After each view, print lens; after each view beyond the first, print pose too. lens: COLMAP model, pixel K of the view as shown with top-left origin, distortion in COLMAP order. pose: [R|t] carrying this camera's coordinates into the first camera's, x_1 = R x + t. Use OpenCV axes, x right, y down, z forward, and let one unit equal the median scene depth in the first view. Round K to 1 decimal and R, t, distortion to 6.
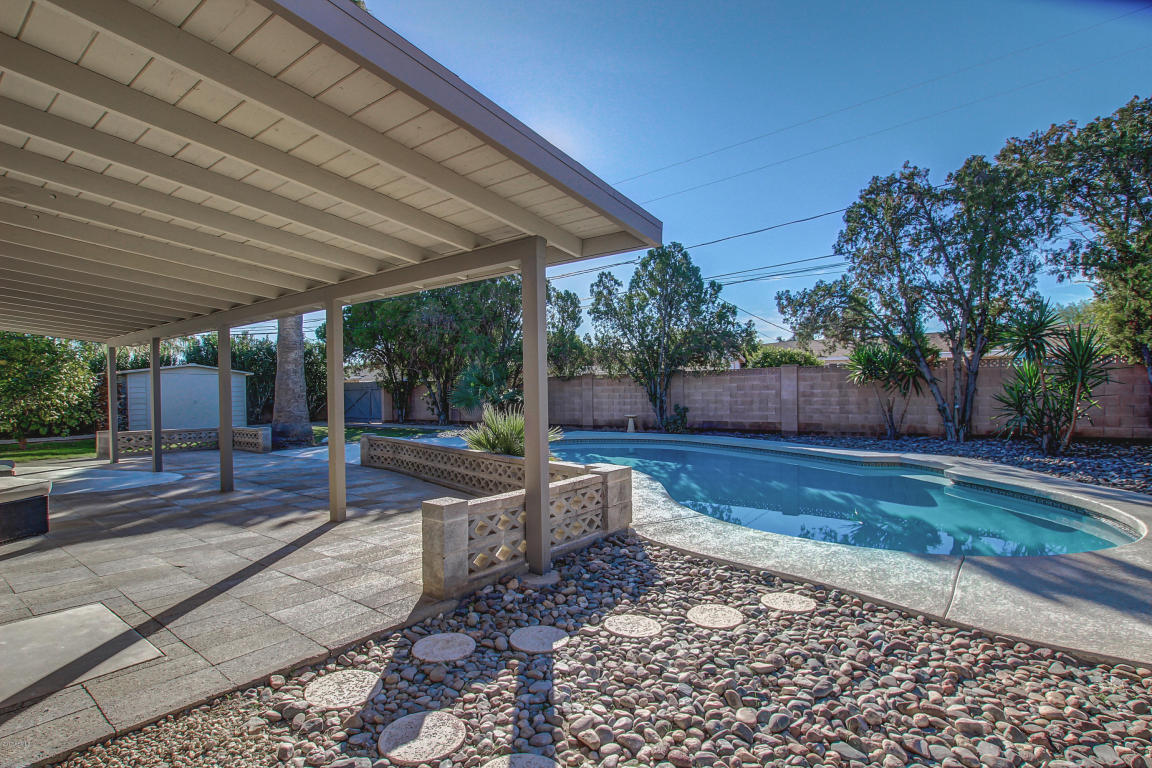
lens RADIAL K [[535.4, 0, 579.2], [0, 535.4, 394.4], [0, 0, 1]] dist [-0.032690, 0.001926]
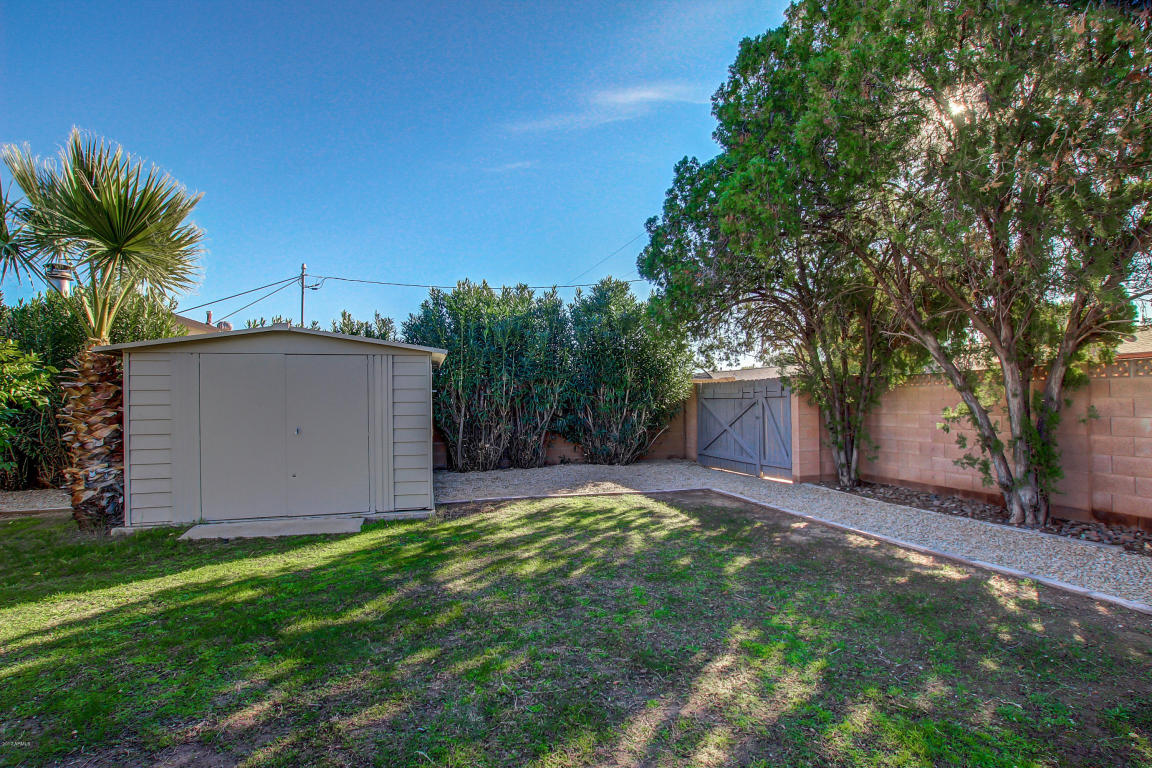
lens RADIAL K [[535.4, 0, 581.0], [0, 535.4, 388.7], [0, 0, 1]] dist [-0.032690, 0.001926]
pose [[0.783462, -0.009988, -0.621359, -0.253373], [-0.007405, 0.999650, -0.025406, -0.004197], [0.621396, 0.024506, 0.783114, 0.605911]]
